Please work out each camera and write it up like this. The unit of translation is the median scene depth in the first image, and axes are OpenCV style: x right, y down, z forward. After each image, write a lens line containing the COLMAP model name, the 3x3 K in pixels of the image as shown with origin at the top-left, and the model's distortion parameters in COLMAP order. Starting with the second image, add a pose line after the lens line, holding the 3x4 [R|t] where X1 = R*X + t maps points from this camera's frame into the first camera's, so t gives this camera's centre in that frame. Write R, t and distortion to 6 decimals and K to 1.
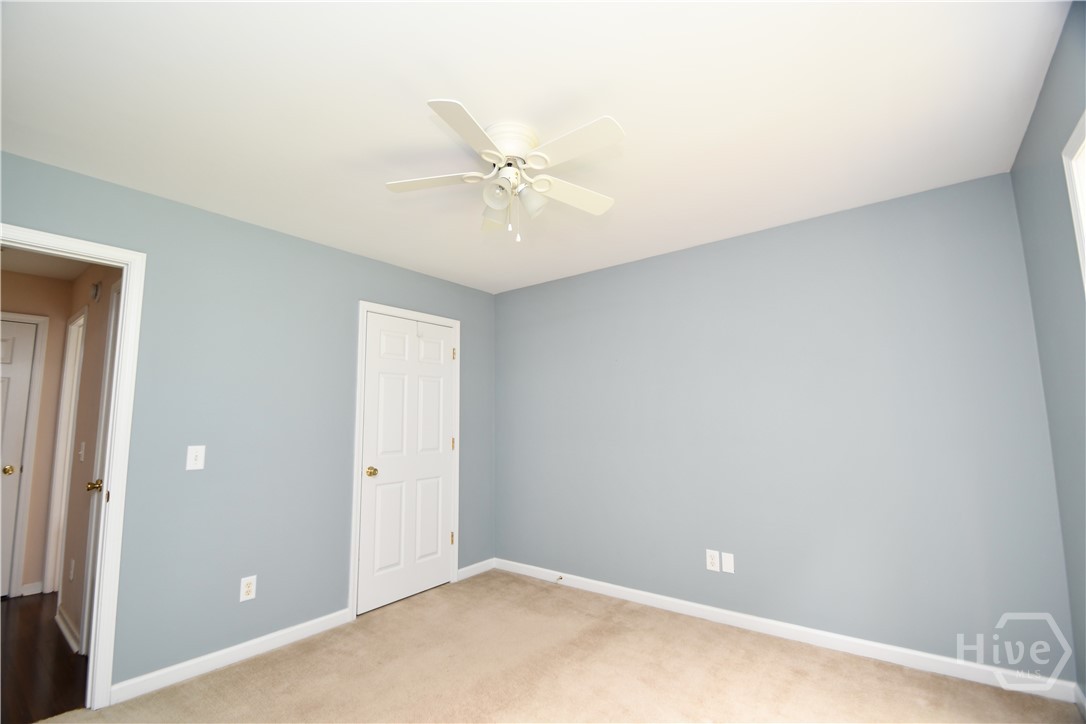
lens RADIAL K [[476.6, 0, 534.3], [0, 476.6, 362.1], [0, 0, 1]] dist [0.009822, -0.014652]
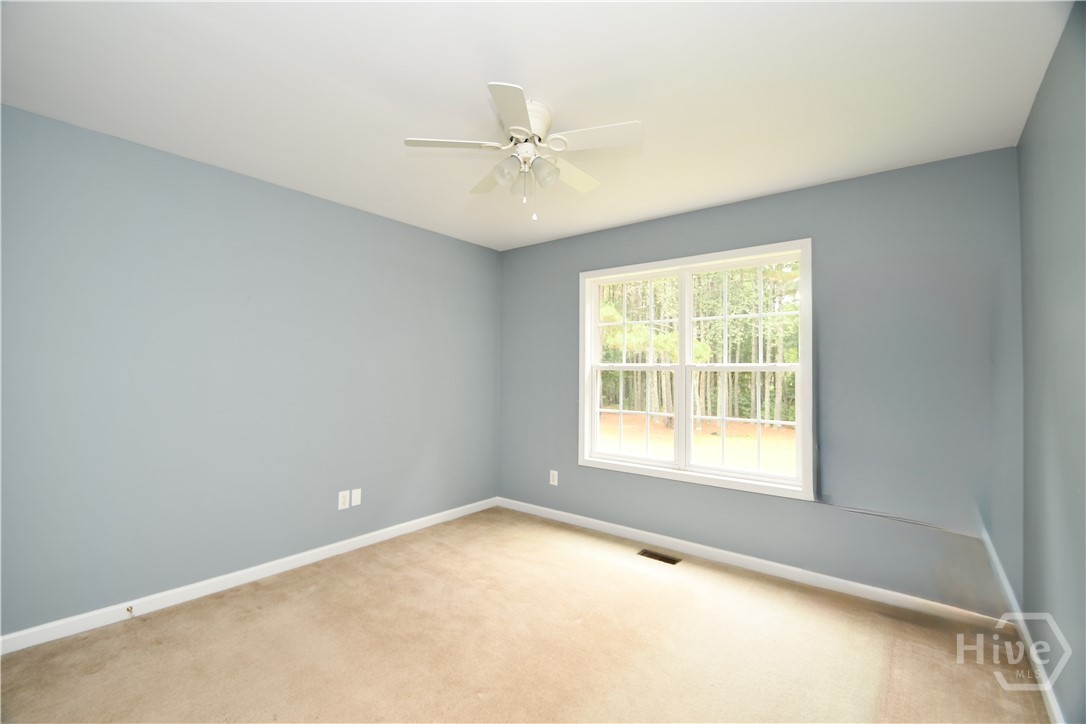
lens RADIAL K [[476.6, 0, 534.3], [0, 476.6, 362.1], [0, 0, 1]] dist [0.009822, -0.014652]
pose [[0.013230, 0.036319, 0.999253, -0.868290], [-0.125319, 0.991521, -0.034379, 0.096743], [-0.992028, -0.124770, 0.017670, 0.690315]]
